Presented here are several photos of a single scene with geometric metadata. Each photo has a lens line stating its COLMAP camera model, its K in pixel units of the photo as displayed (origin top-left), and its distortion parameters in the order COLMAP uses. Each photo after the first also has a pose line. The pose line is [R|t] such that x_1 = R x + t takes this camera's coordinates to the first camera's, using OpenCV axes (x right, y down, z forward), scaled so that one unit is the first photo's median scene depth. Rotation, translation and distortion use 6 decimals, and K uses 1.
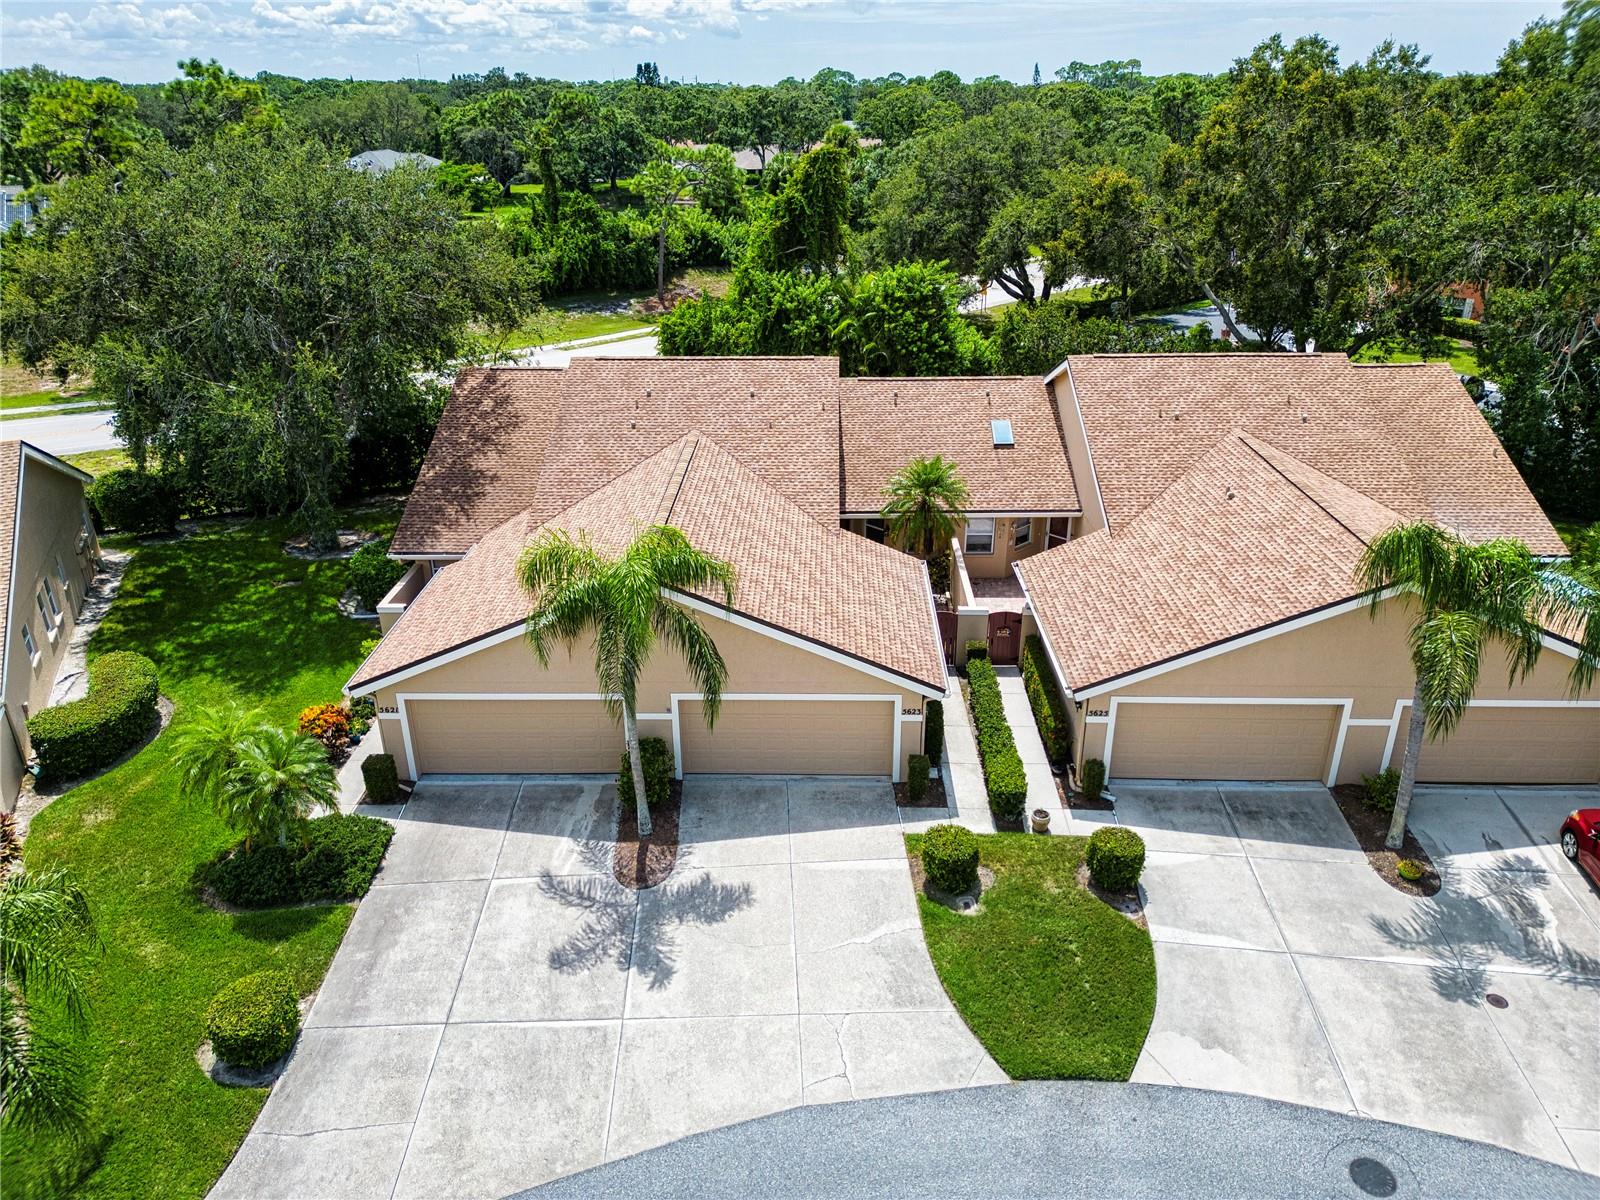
lens RADIAL K [[1108.0, 0, 800.0], [0, 1108.0, 600.0], [0, 0, 1]] dist [0.069676, -0.072616]
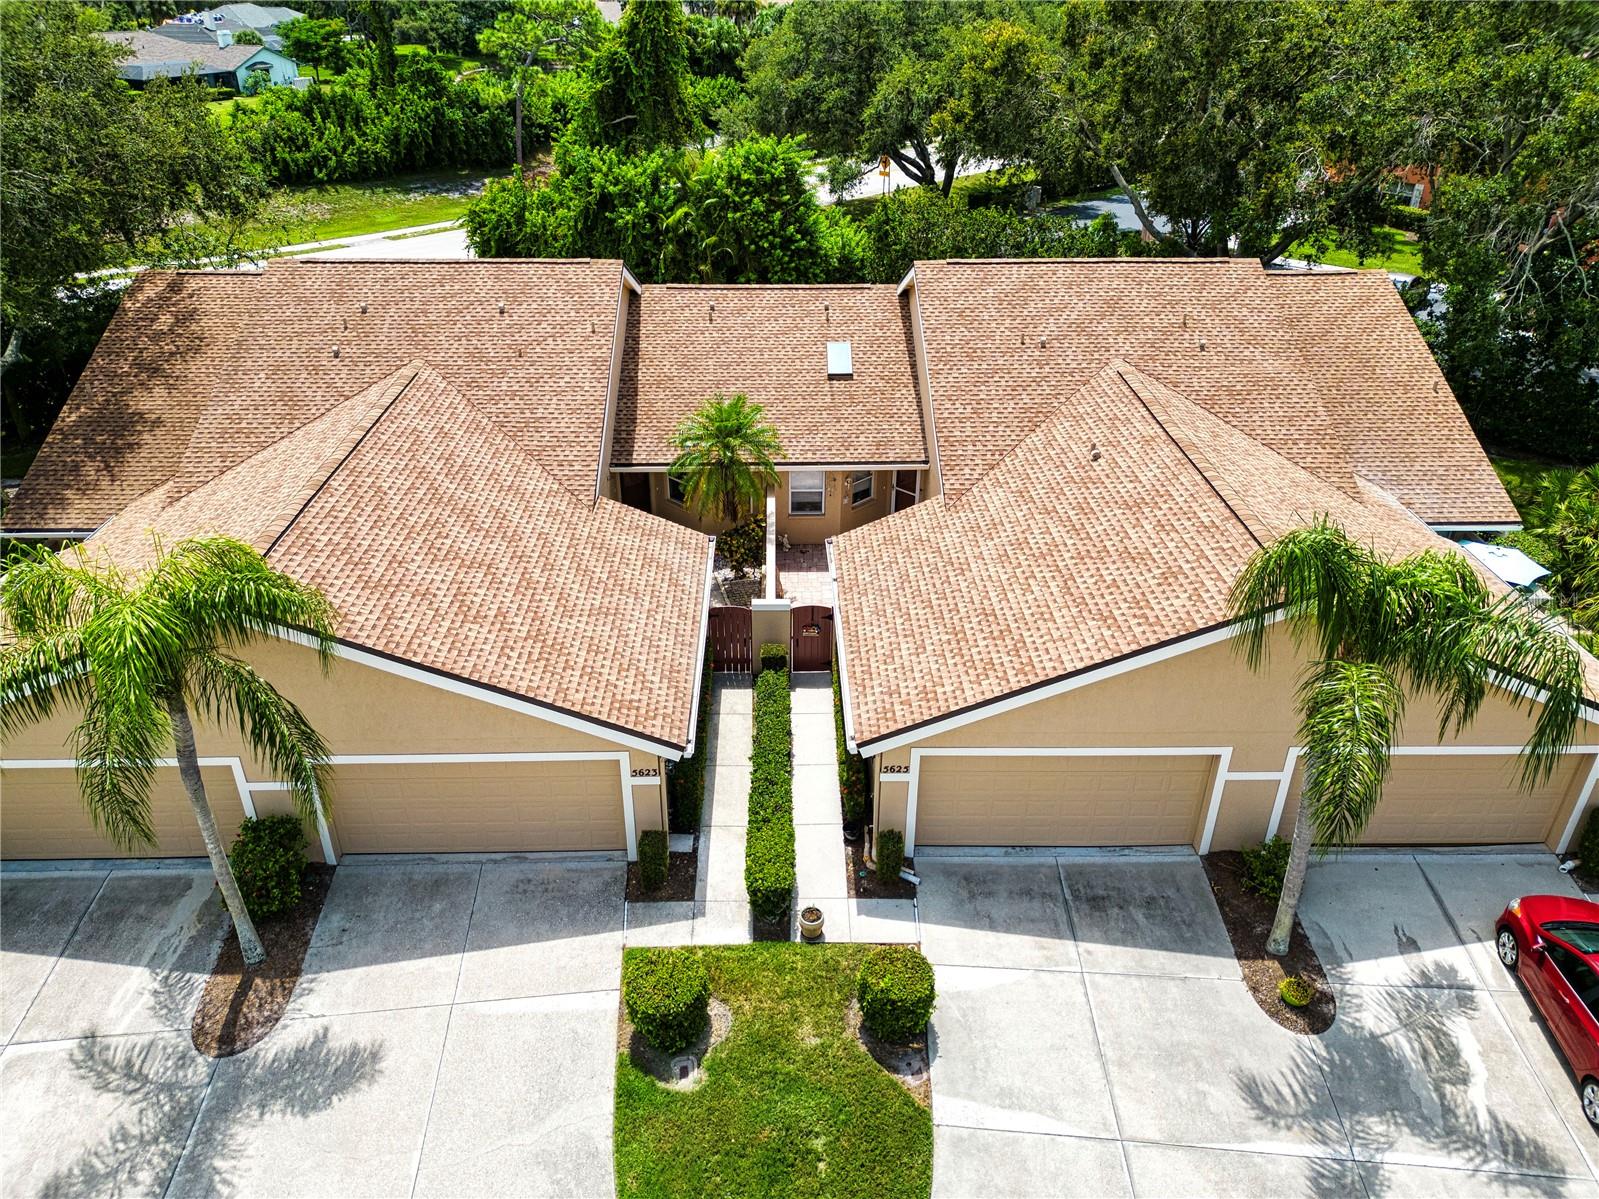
lens RADIAL K [[1130.4, 0, 799.5], [0, 1130.4, 599.5], [0, 0, 1]] dist [0.057098, -0.055062]
pose [[0.998803, -0.012411, 0.047319, 0.163606], [0.008075, 0.995842, 0.090735, -0.076066], [-0.048248, -0.090244, 0.994750, 0.258792]]
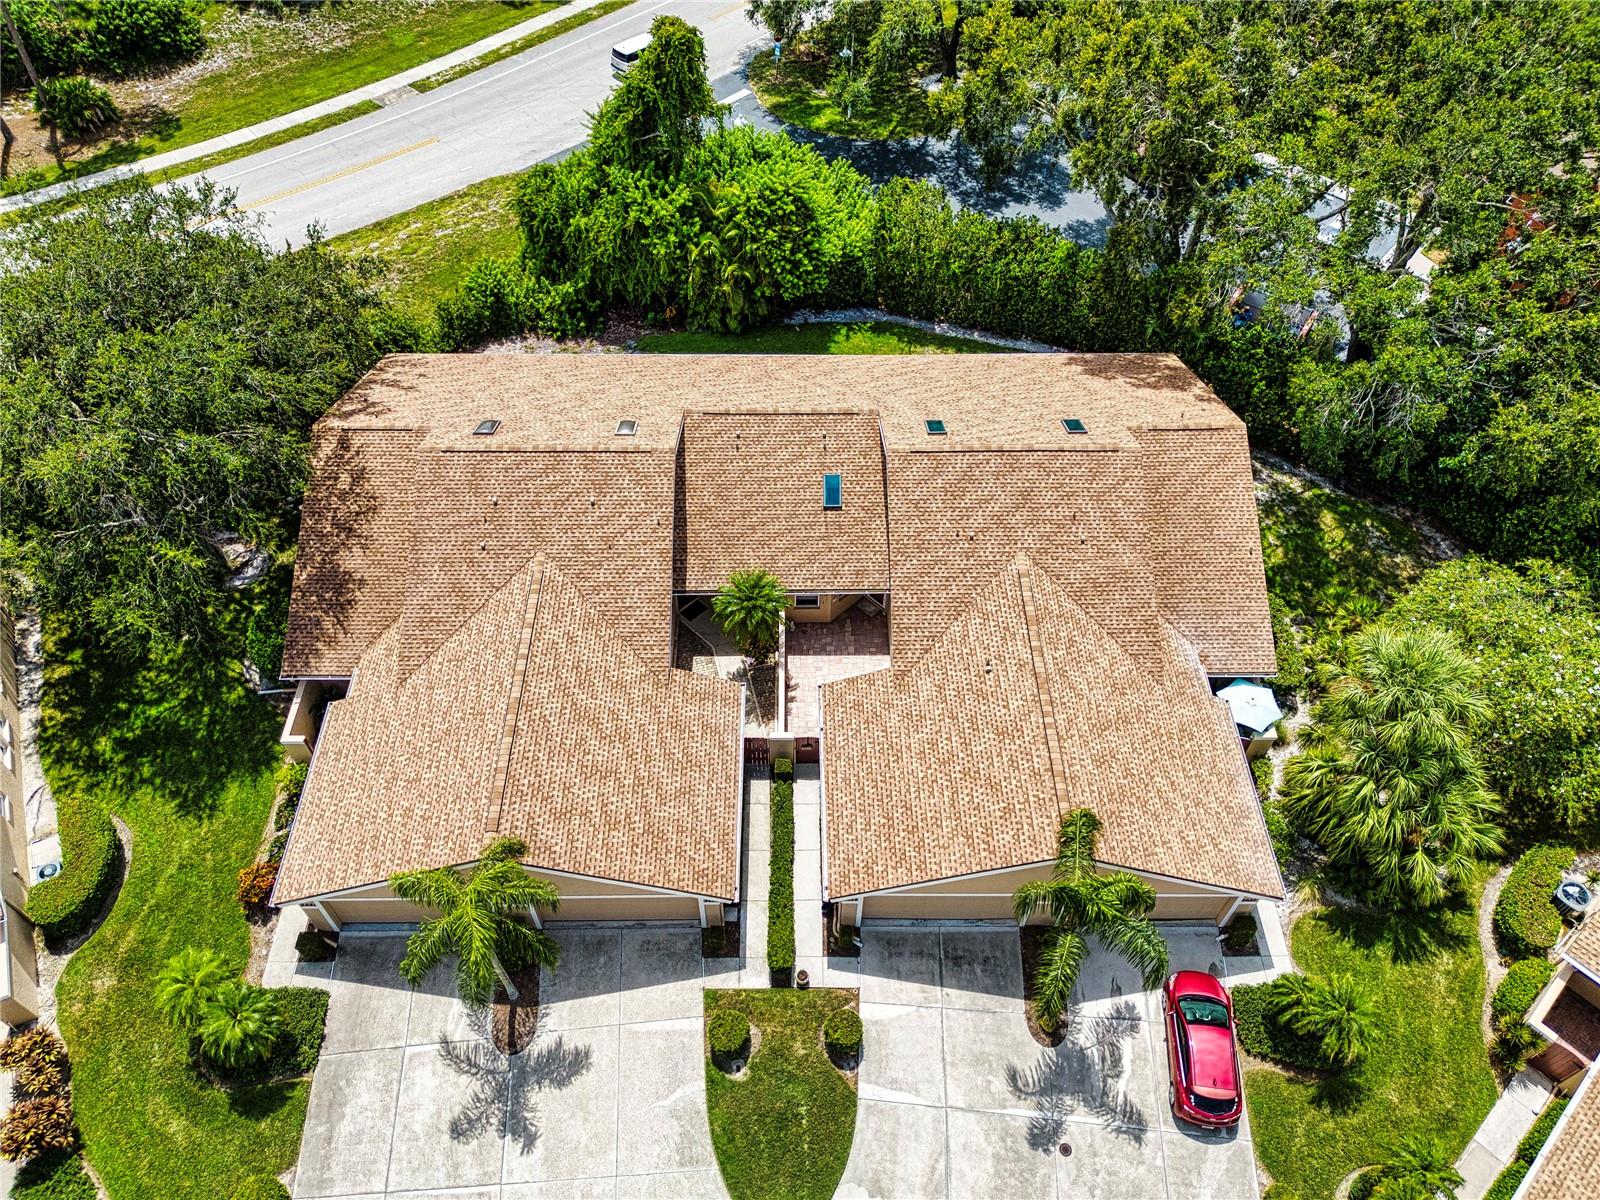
lens RADIAL K [[1143.8, 0, 800.0], [0, 1143.8, 600.0], [0, 0, 1]] dist [0.058281, -0.058738]
pose [[0.999292, -0.016415, 0.033840, 0.160735], [-0.000305, 0.896167, 0.443717, -0.798409], [-0.037610, -0.443413, 0.895528, -0.065797]]
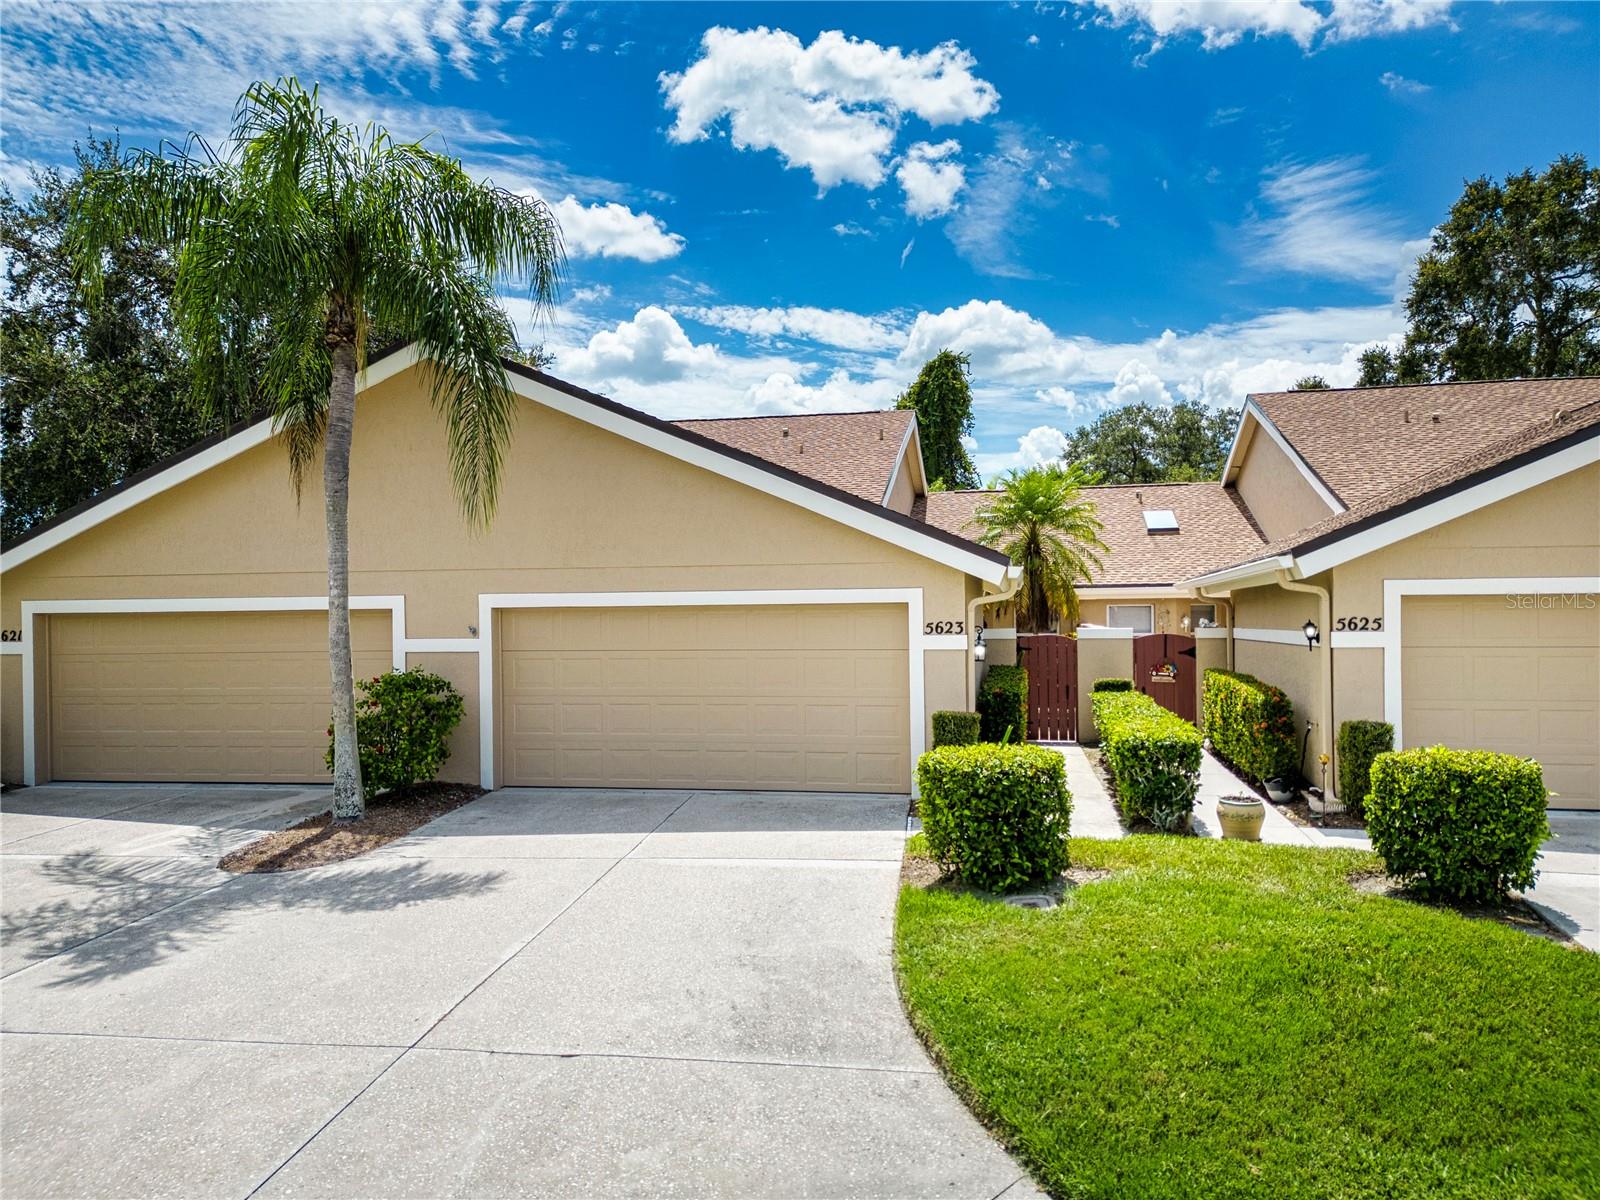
lens RADIAL K [[1143.8, 0, 800.0], [0, 1143.8, 600.0], [0, 0, 1]] dist [0.058281, -0.058738]
pose [[0.986238, -0.003434, -0.165294, 0.117256], [-0.067205, 0.905132, -0.419785, 0.293307], [0.151054, 0.425117, 0.892445, 0.522652]]
